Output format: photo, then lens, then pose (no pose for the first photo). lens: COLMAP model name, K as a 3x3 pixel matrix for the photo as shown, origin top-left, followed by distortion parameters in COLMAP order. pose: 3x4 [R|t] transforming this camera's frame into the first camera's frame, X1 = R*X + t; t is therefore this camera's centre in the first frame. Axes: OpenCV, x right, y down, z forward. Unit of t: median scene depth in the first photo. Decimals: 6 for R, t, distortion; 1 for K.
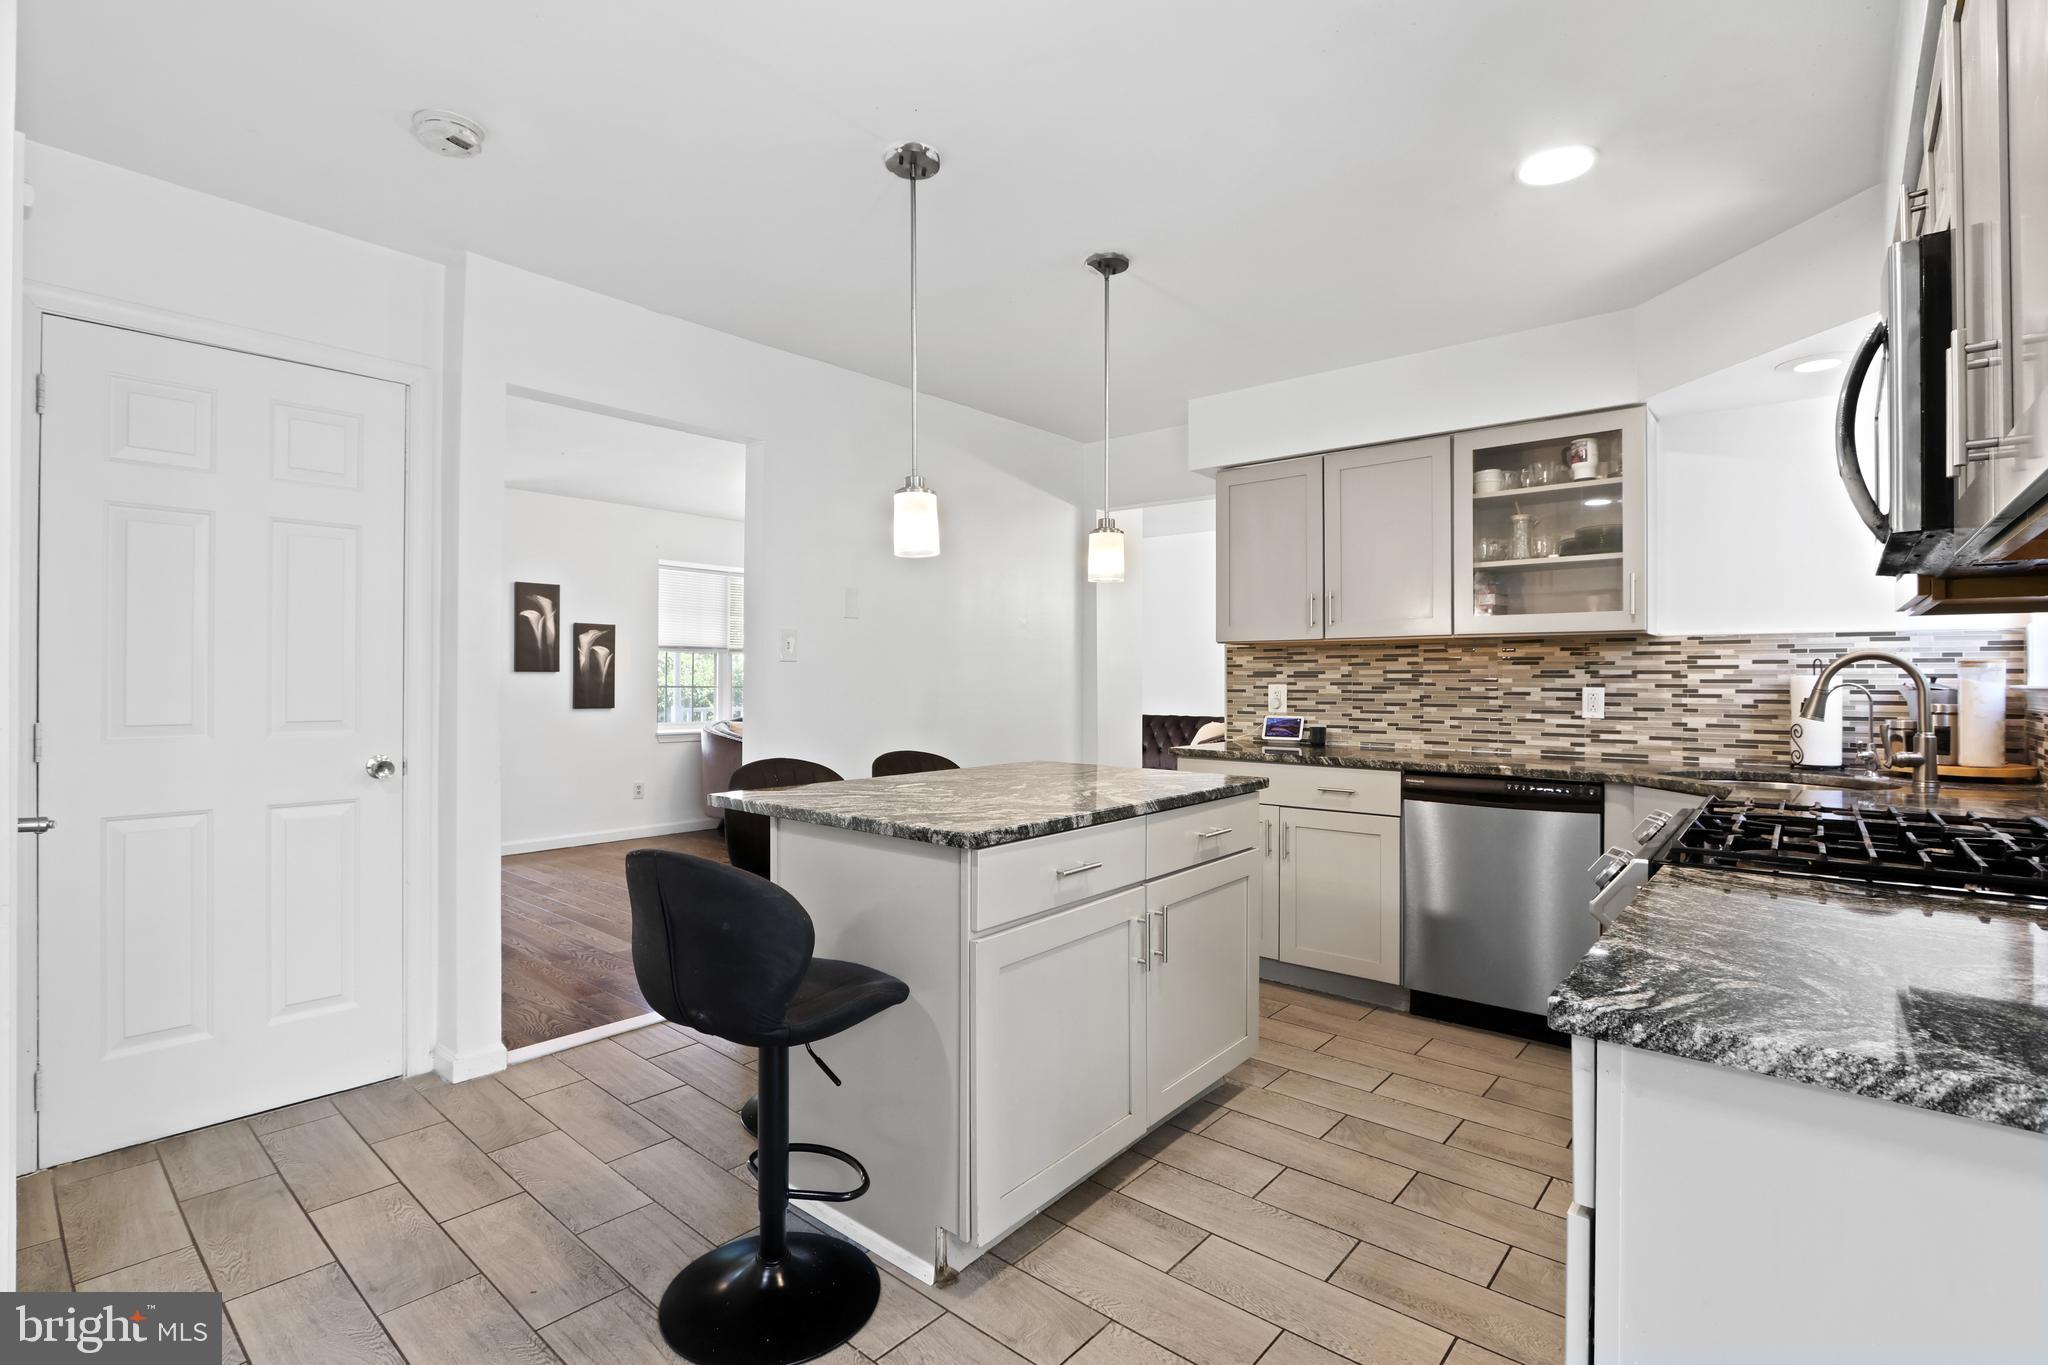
lens RADIAL K [[957.4, 0, 1018.9], [0, 957.4, 679.4], [0, 0, 1]] dist [-0.018110, 0.000848]
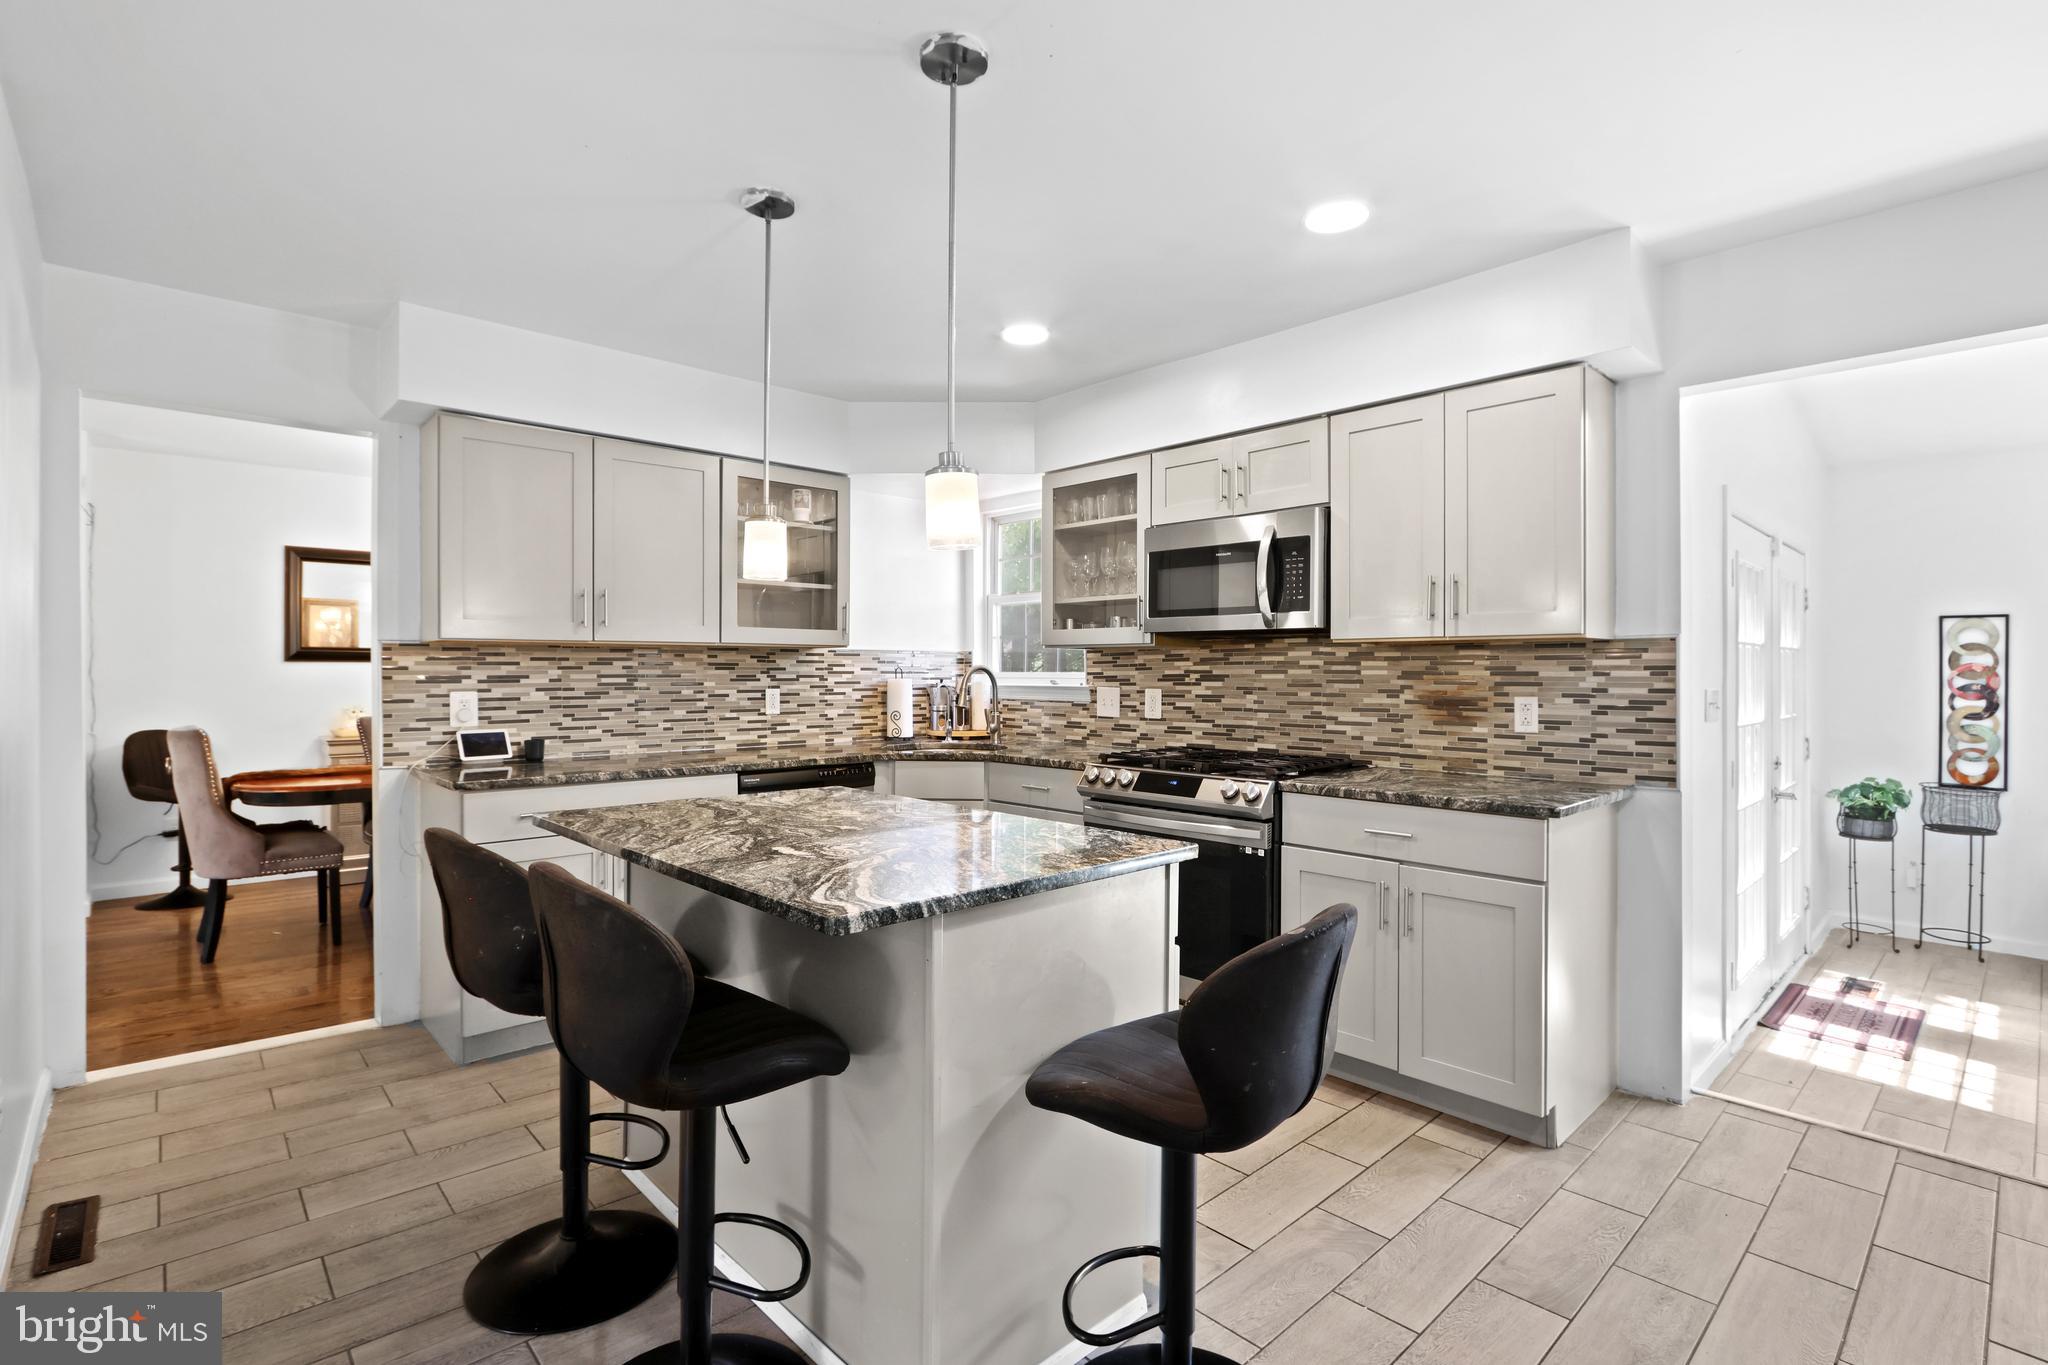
lens RADIAL K [[957.4, 0, 1018.9], [0, 957.4, 679.4], [0, 0, 1]] dist [-0.018110, 0.000848]
pose [[0.116760, -0.011505, 0.993093, -0.585512], [-0.001237, 0.999930, 0.011729, -0.018730], [-0.993159, -0.002598, 0.116738, 0.546231]]
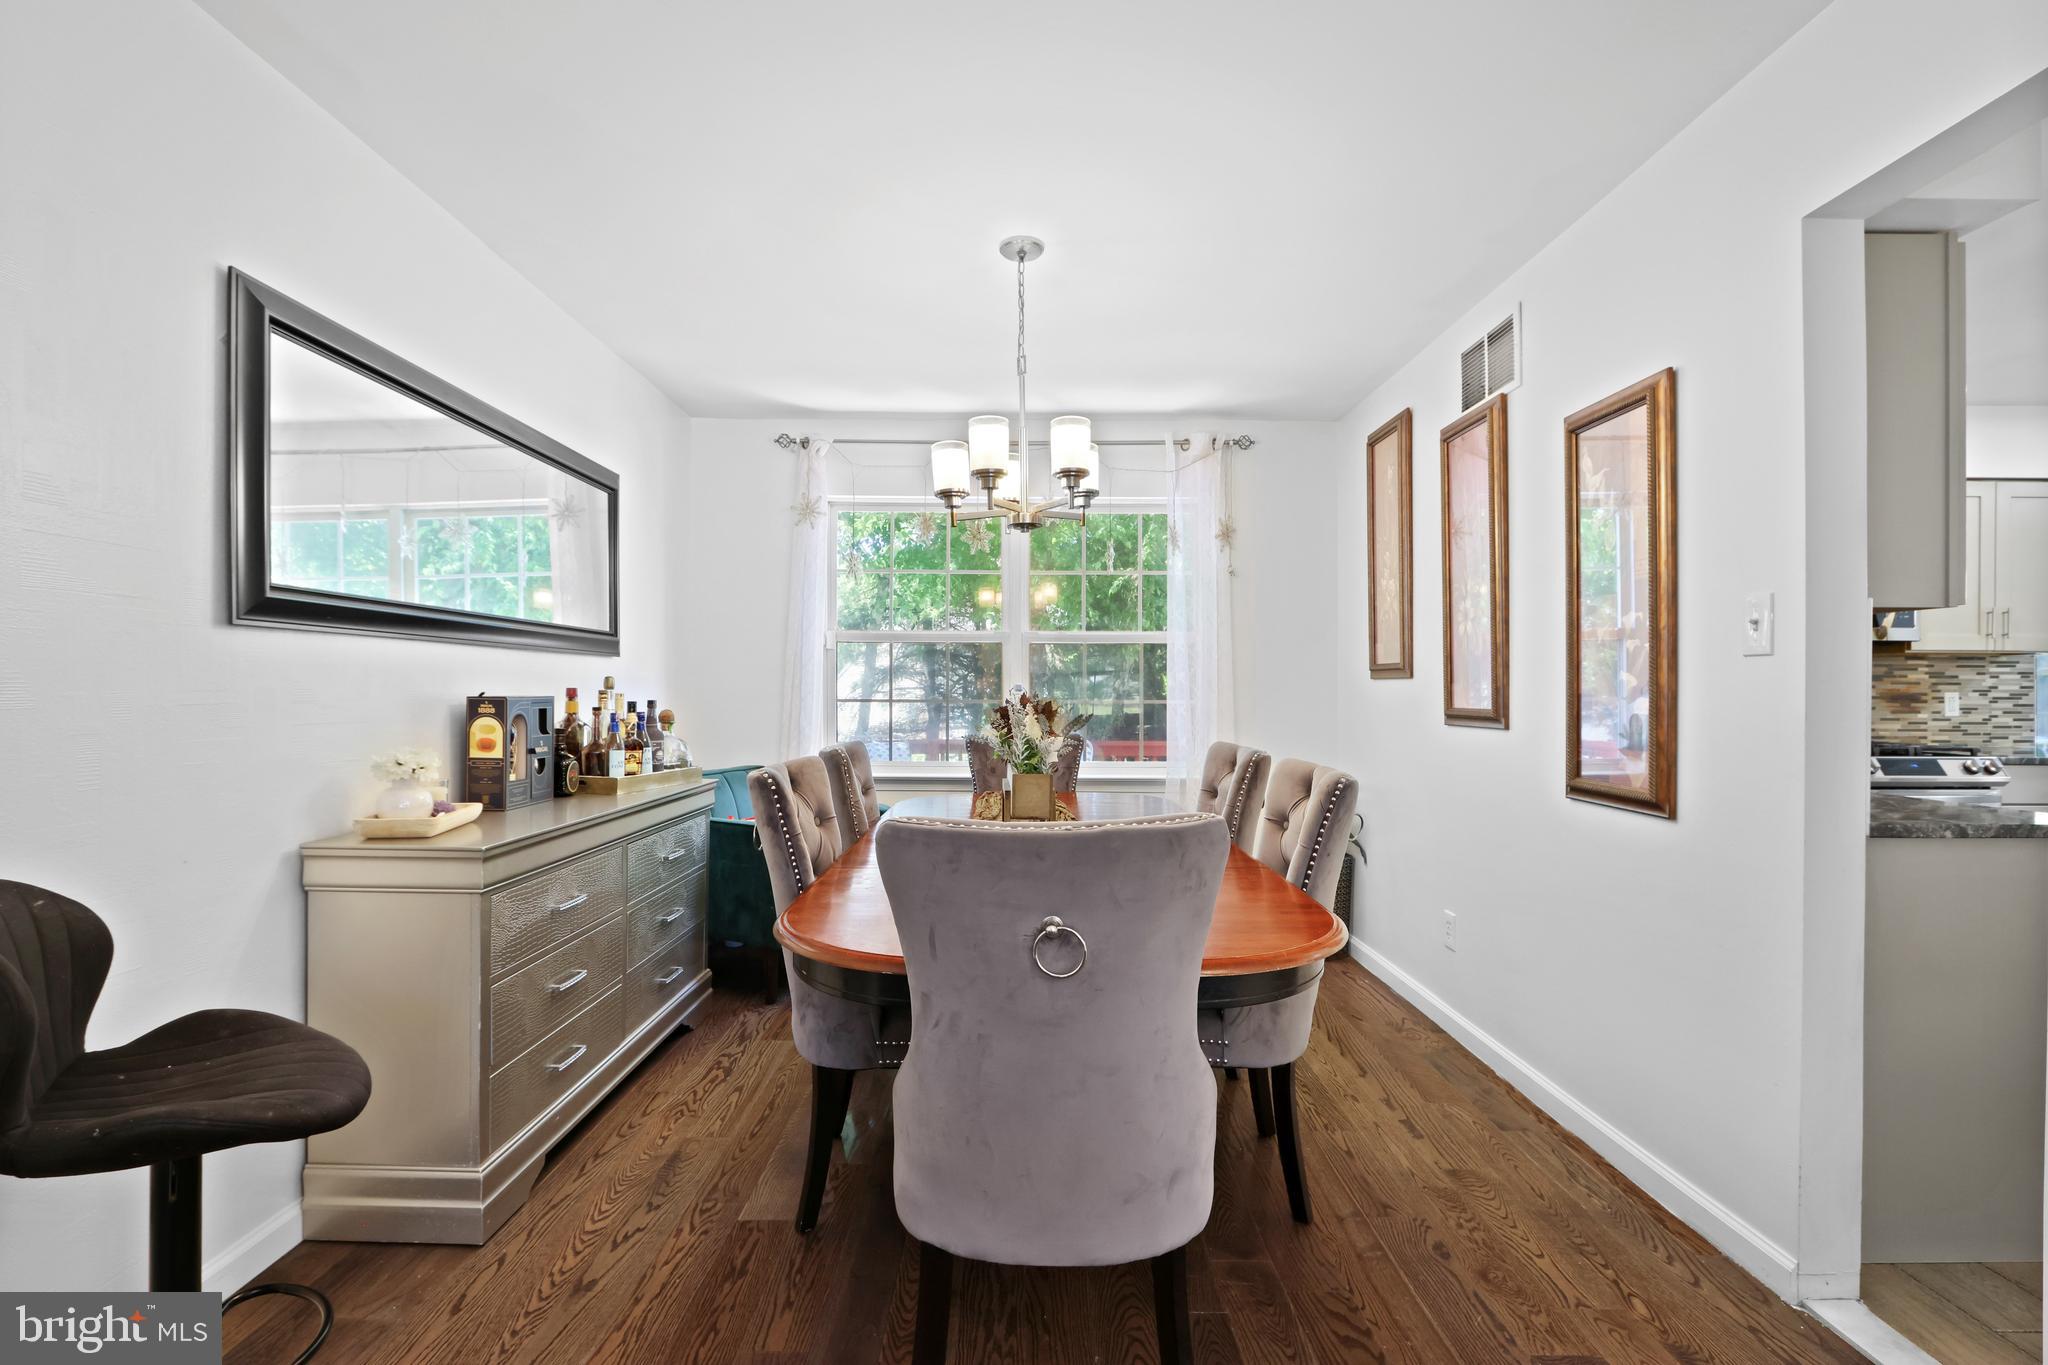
lens RADIAL K [[948.5, 0, 1014.2], [0, 948.5, 689.9], [0, 0, 1]] dist [-0.025997, 0.007174]
pose [[-0.645423, -0.005601, 0.763805, 0.185836], [-0.004155, 0.999984, 0.003822, 0.003825], [-0.763814, -0.000707, -0.645436, 1.975912]]
